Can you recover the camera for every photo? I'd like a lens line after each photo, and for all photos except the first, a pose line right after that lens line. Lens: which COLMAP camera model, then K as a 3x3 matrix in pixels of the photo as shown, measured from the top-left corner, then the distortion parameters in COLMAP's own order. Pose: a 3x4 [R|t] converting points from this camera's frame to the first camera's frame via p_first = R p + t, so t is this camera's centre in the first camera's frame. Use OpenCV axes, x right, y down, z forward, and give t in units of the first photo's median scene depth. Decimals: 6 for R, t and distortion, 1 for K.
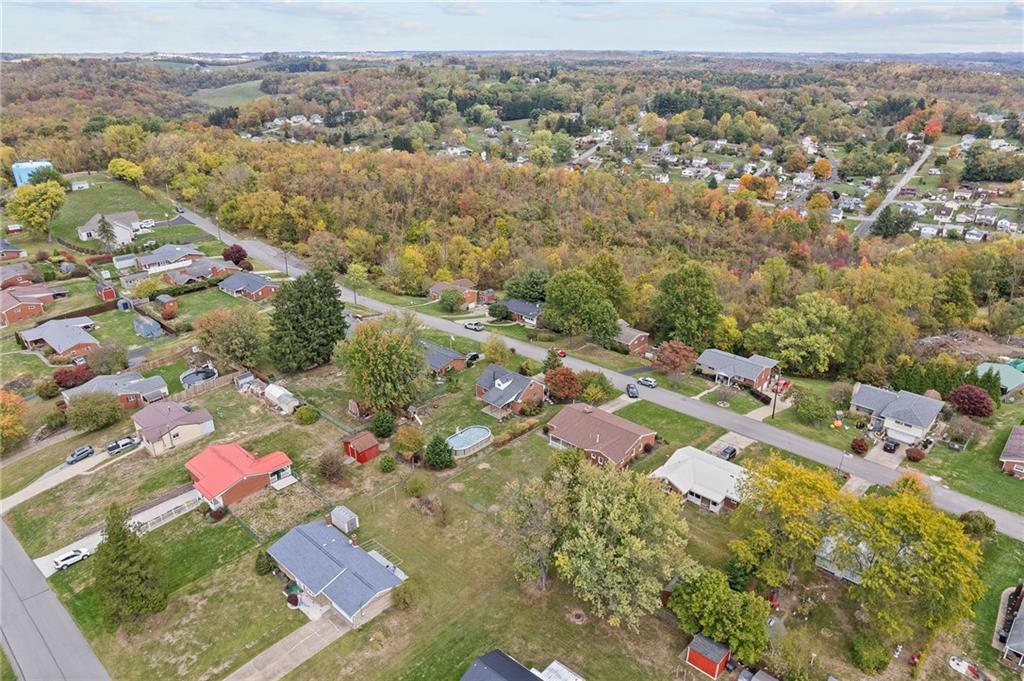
lens RADIAL K [[662.0, 0, 497.5], [0, 662.0, 341.2], [0, 0, 1]] dist [-0.030751, 0.001339]
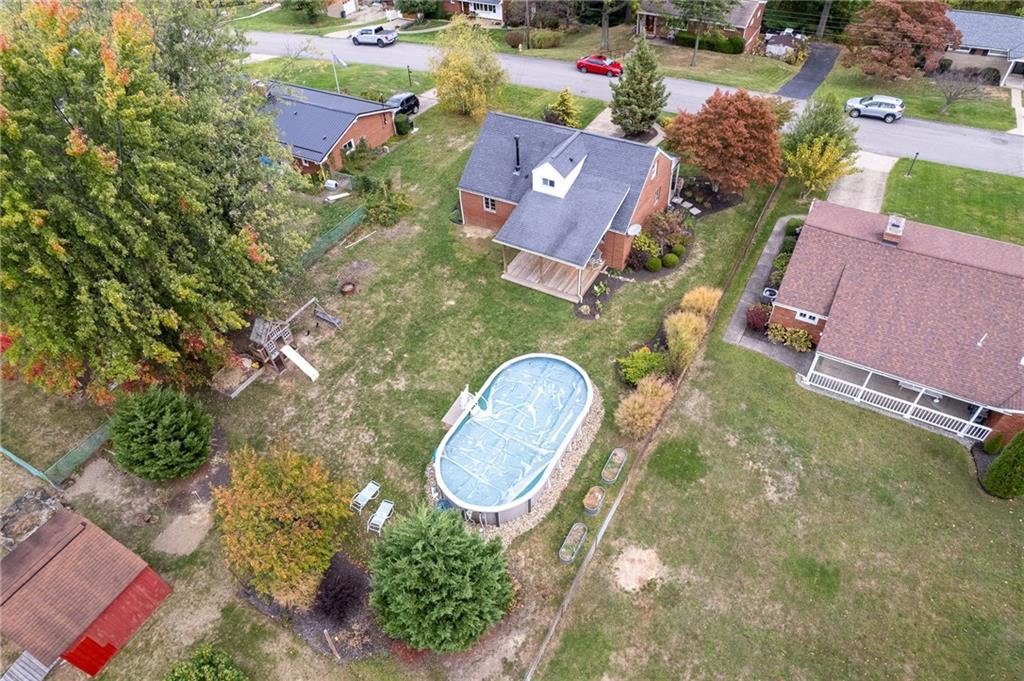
lens RADIAL K [[662.0, 0, 497.5], [0, 662.0, 341.2], [0, 0, 1]] dist [-0.030751, 0.001339]
pose [[0.972336, -0.190650, 0.134962, -0.067965], [0.130296, 0.922225, 0.364038, 0.019773], [-0.193869, -0.336383, 0.921554, 0.662558]]
